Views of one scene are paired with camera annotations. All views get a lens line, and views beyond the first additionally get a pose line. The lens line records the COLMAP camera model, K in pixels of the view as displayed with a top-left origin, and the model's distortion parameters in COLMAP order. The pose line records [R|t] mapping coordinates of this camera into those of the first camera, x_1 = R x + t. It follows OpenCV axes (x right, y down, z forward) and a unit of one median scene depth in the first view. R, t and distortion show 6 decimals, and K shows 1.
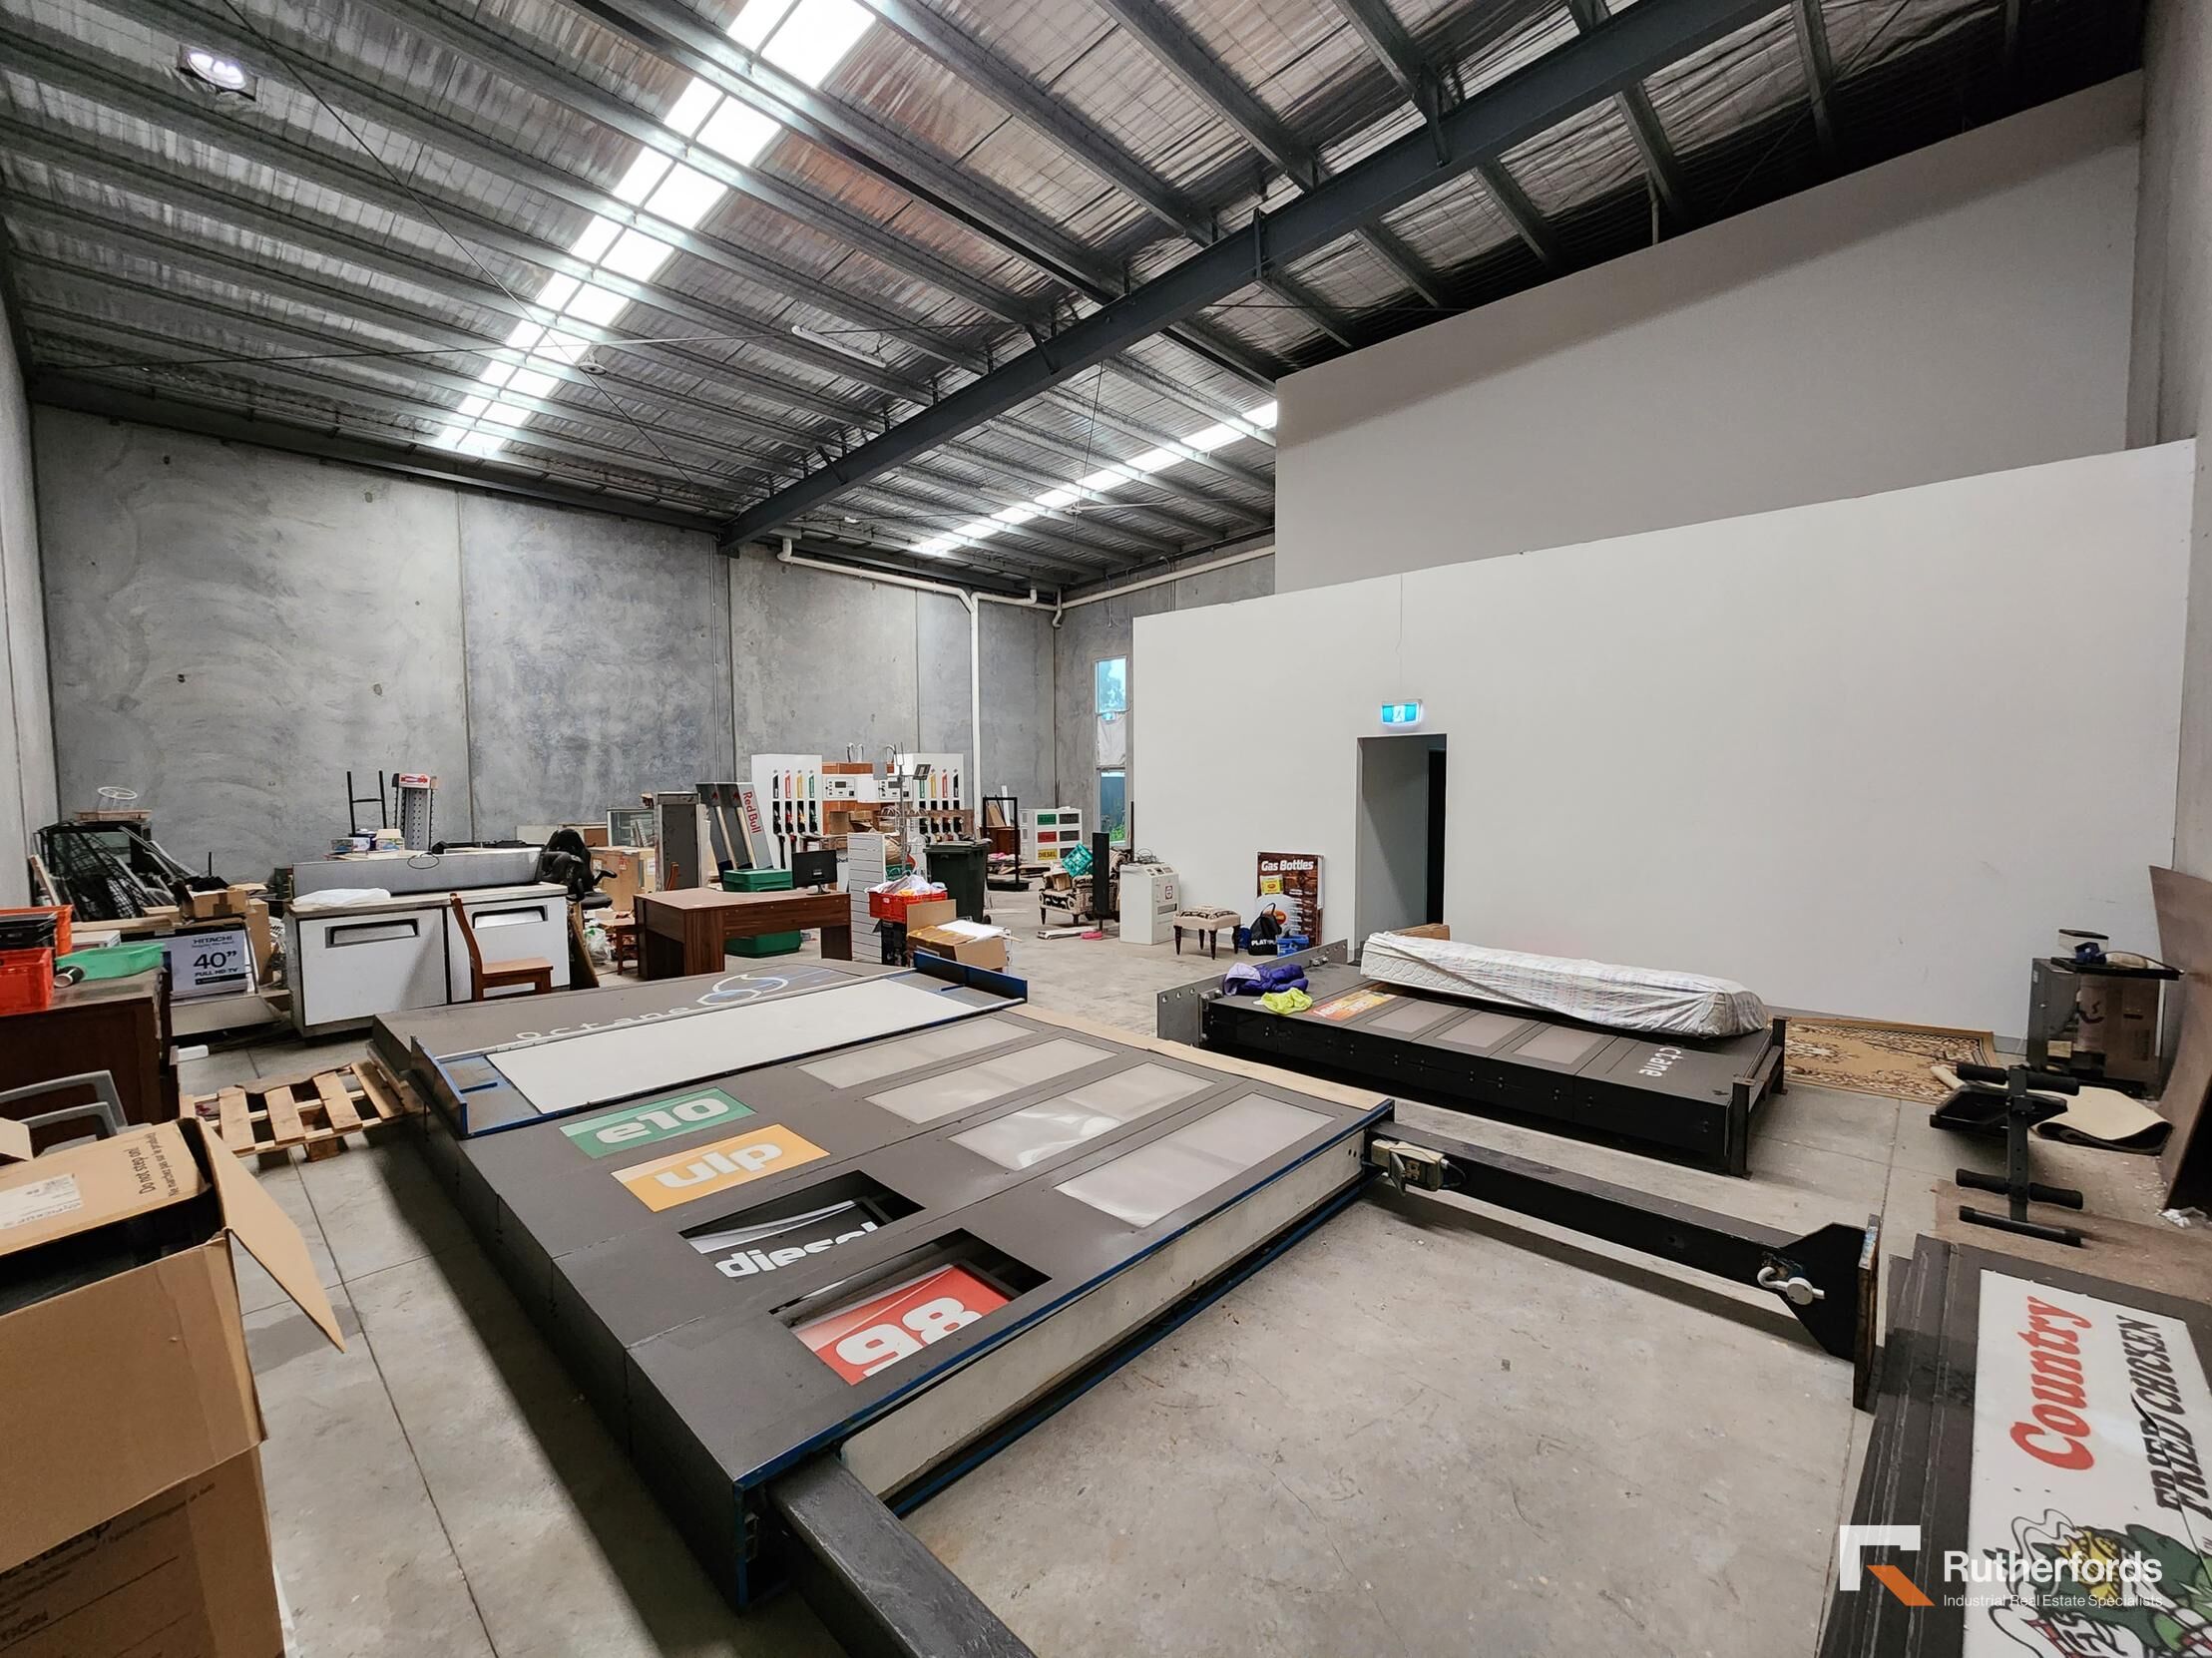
lens RADIAL K [[889.9, 0, 1110.5], [0, 889.9, 830.8], [0, 0, 1]] dist [-0.003054, 0.000245]
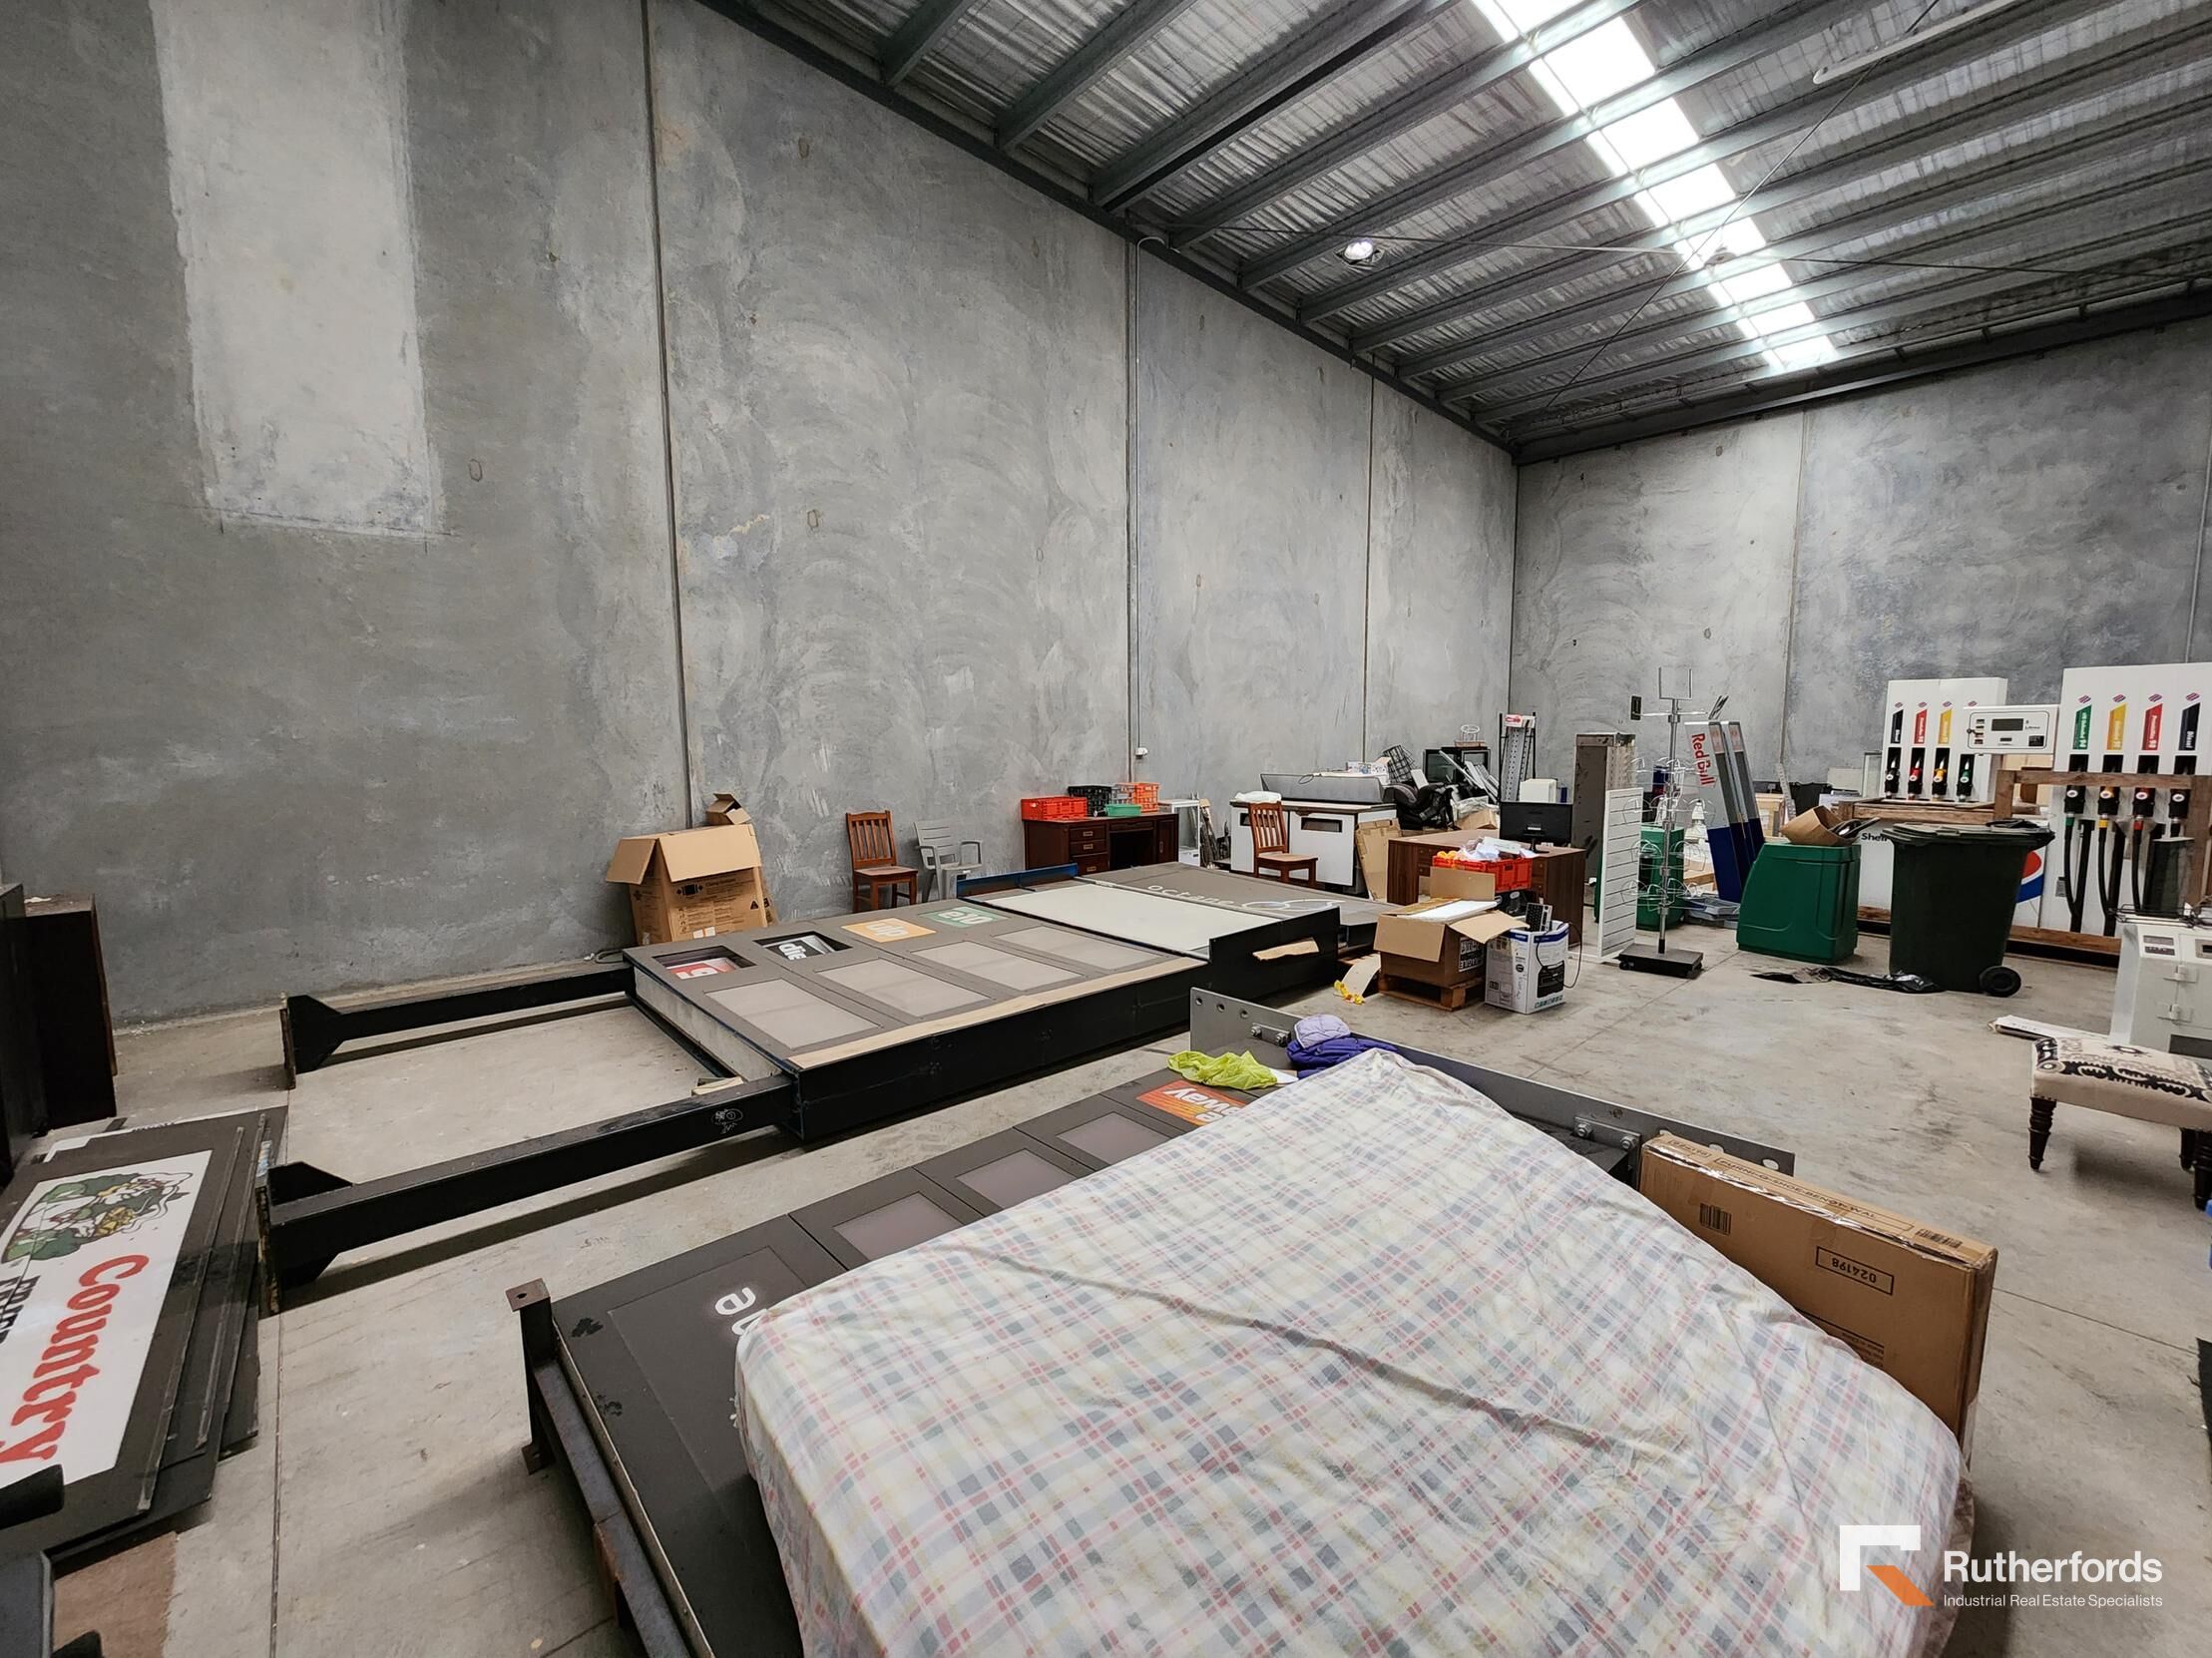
lens RADIAL K [[889.9, 0, 1115.3], [0, 889.9, 828.0], [0, 0, 1]] dist [-0.003054, 0.000245]
pose [[-0.074958, 0.118280, -0.990147, 0.309747], [-0.048328, 0.991343, 0.122082, -0.021560], [0.996015, 0.057003, -0.068593, 0.359036]]
